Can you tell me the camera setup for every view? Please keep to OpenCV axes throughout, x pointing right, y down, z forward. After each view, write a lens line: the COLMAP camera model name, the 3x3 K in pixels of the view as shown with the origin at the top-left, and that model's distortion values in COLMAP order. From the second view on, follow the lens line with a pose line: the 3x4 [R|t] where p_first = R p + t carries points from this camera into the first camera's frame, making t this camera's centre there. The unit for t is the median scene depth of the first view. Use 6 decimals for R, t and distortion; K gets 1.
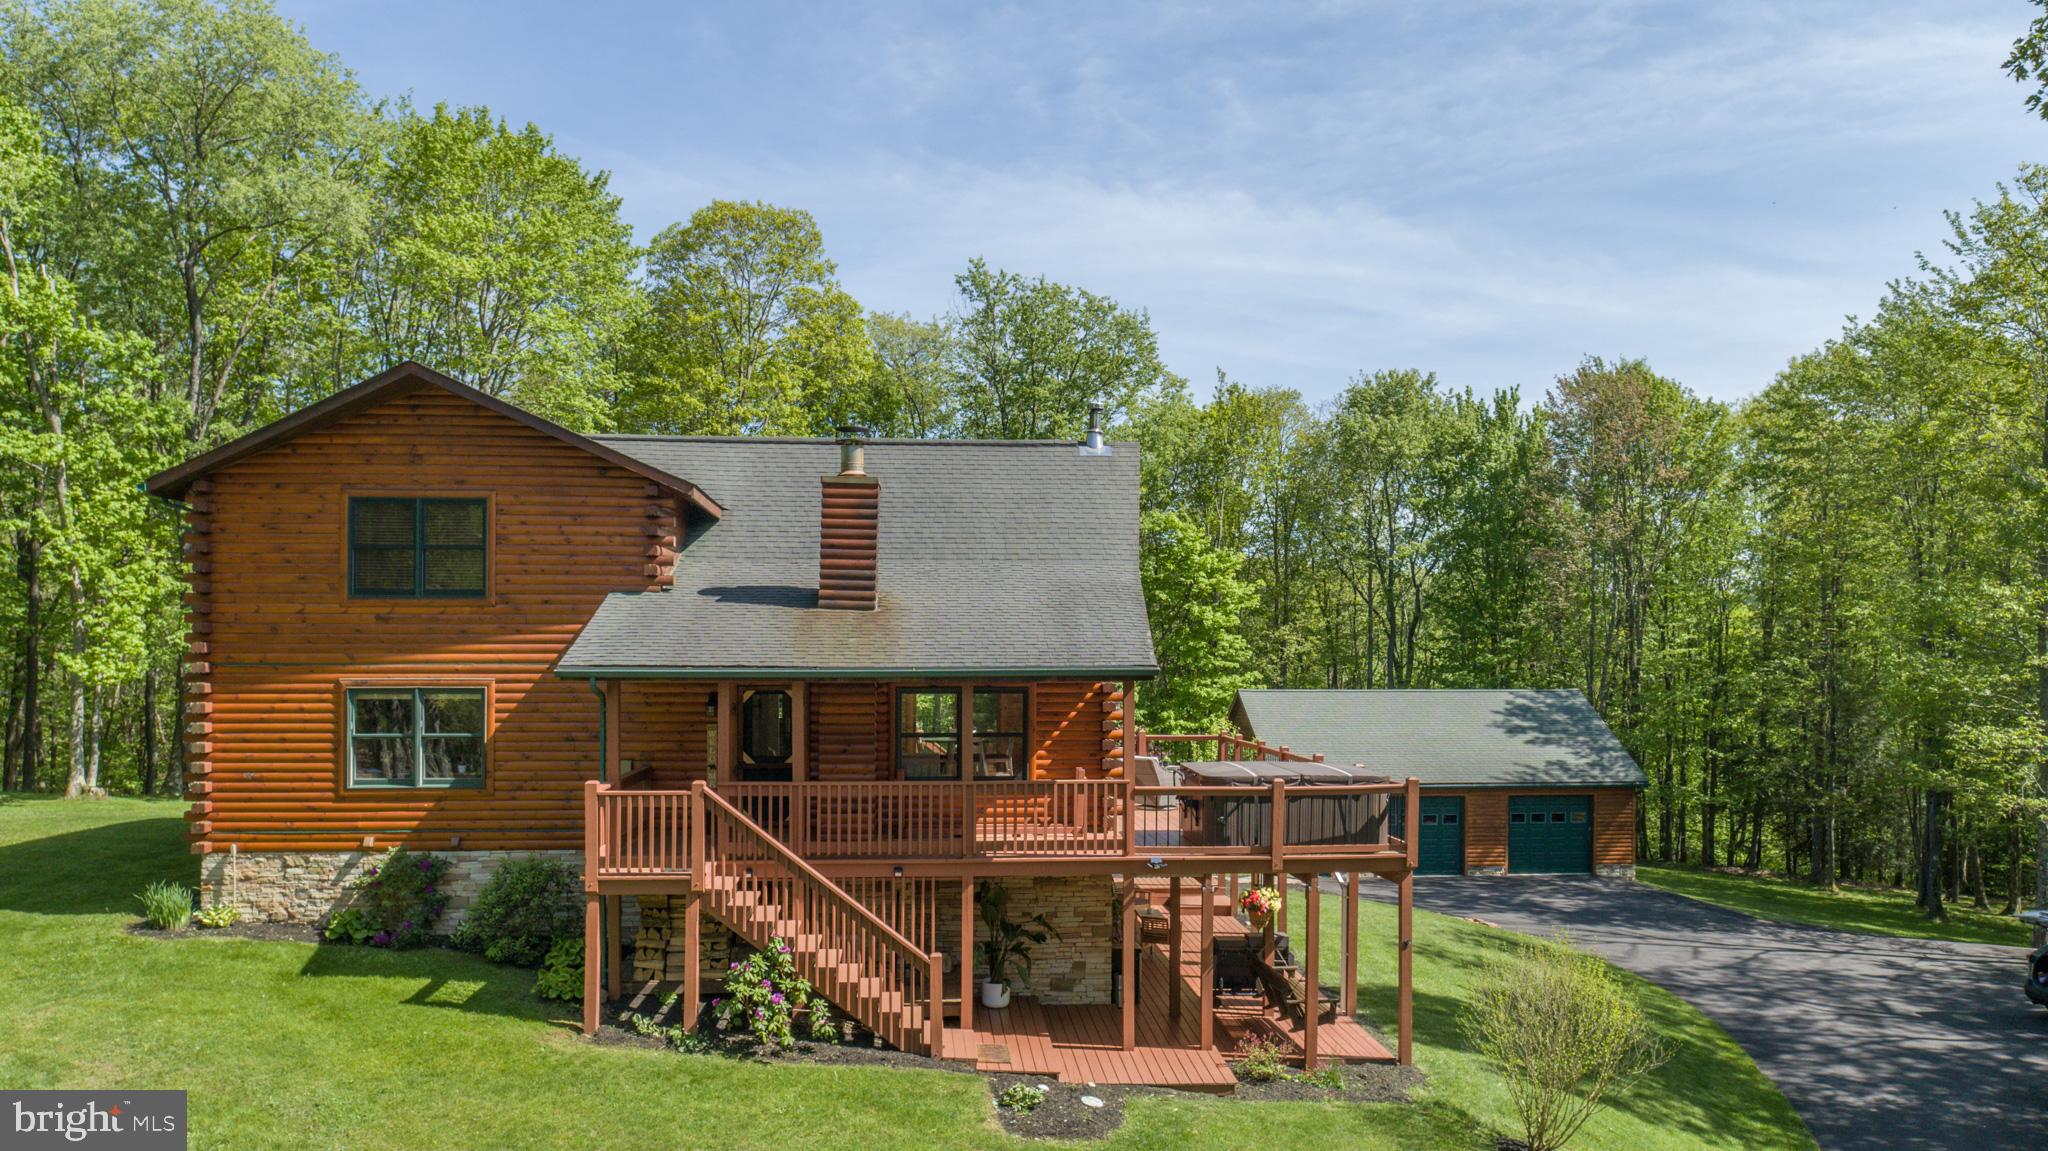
lens RADIAL K [[1456.9, 0, 1060.0], [0, 1456.9, 670.4], [0, 0, 1]] dist [0.004416, 0.002734]
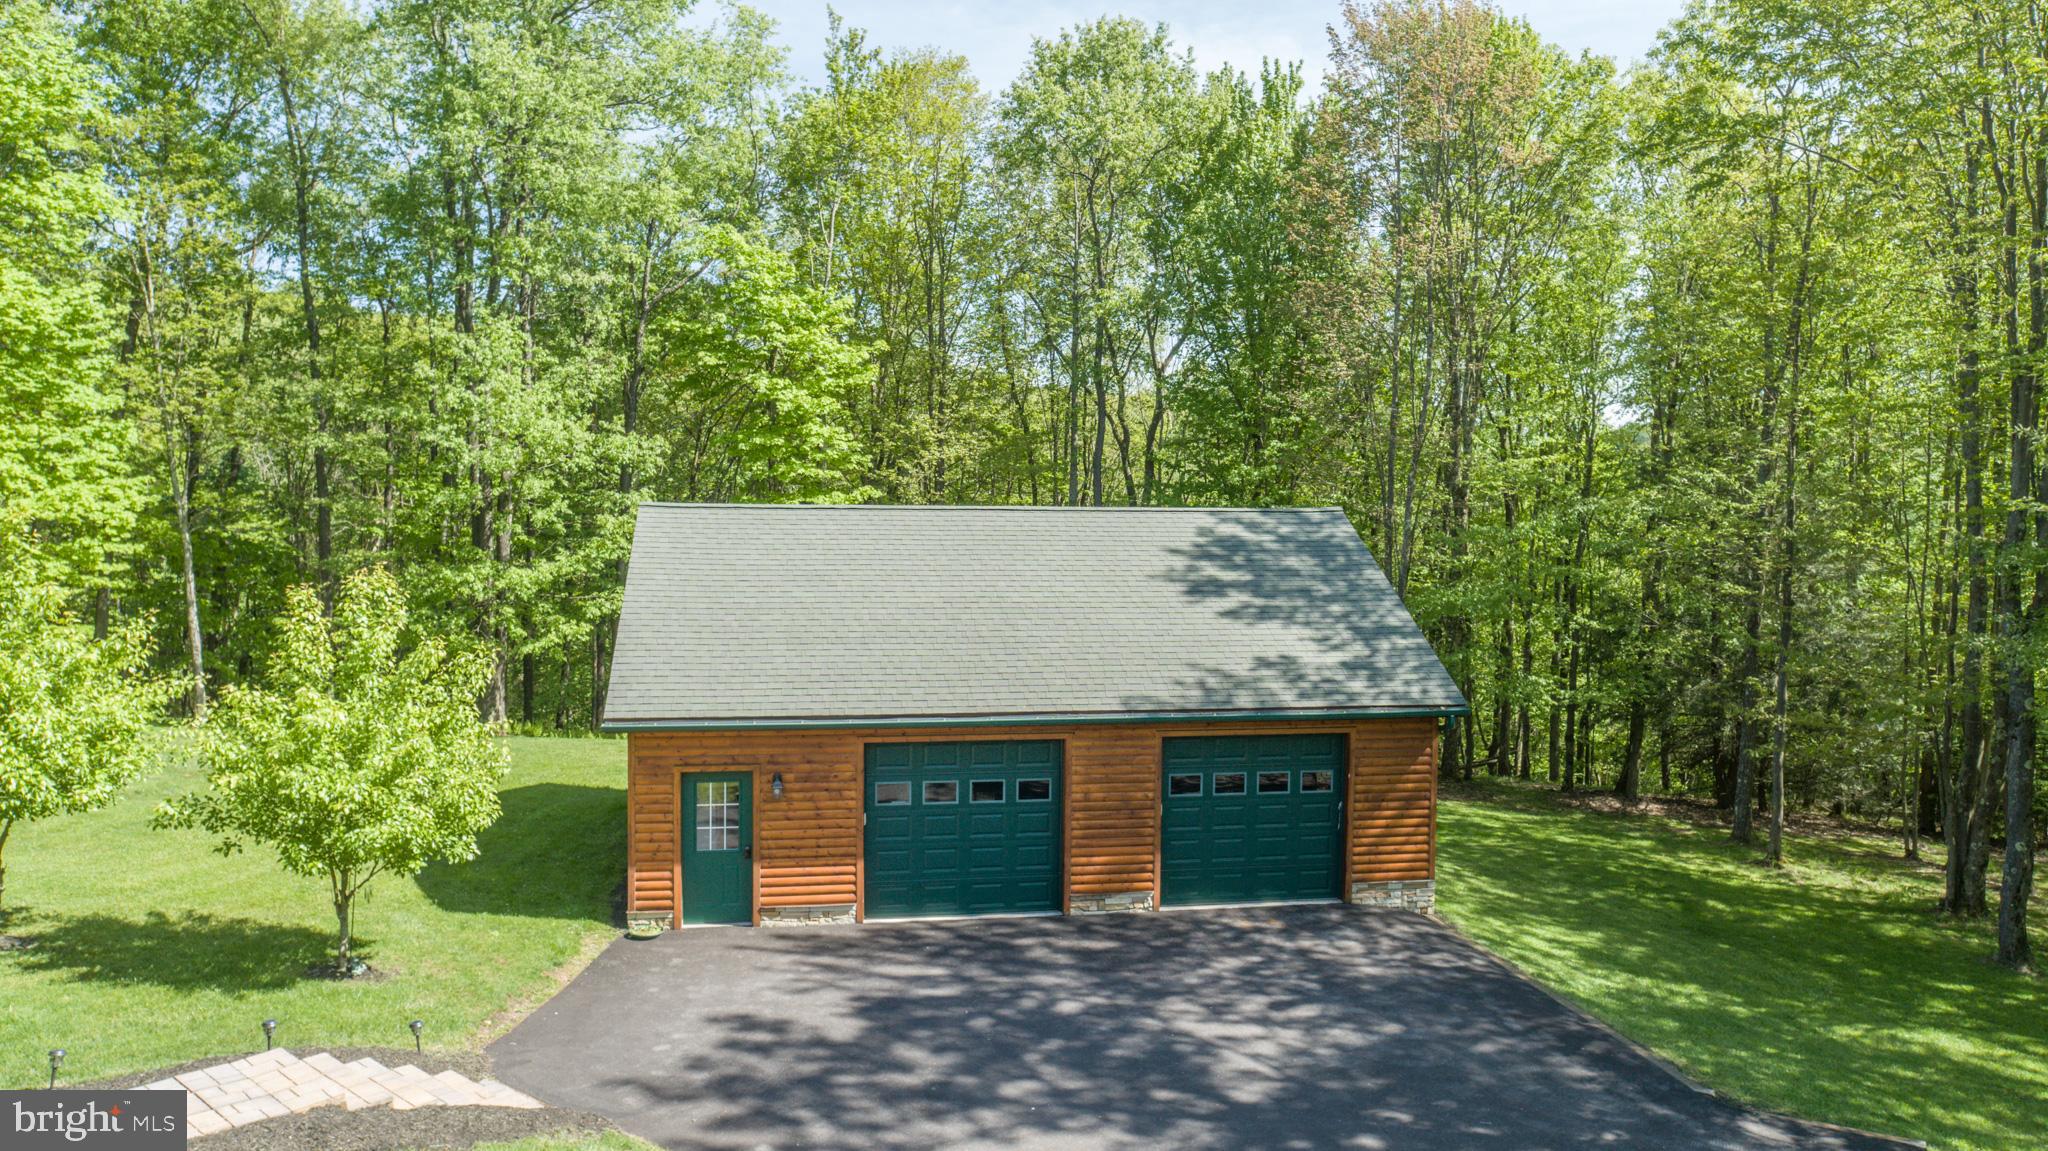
lens RADIAL K [[1399.1, 0, 1026.7], [0, 1399.1, 595.0], [0, 0, 1]] dist [-0.004205, 0.002006]
pose [[0.997717, 0.001796, 0.067508, 0.184686], [-0.005705, 0.998315, 0.057754, 0.013789], [-0.067291, -0.058007, 0.996046, 0.451273]]
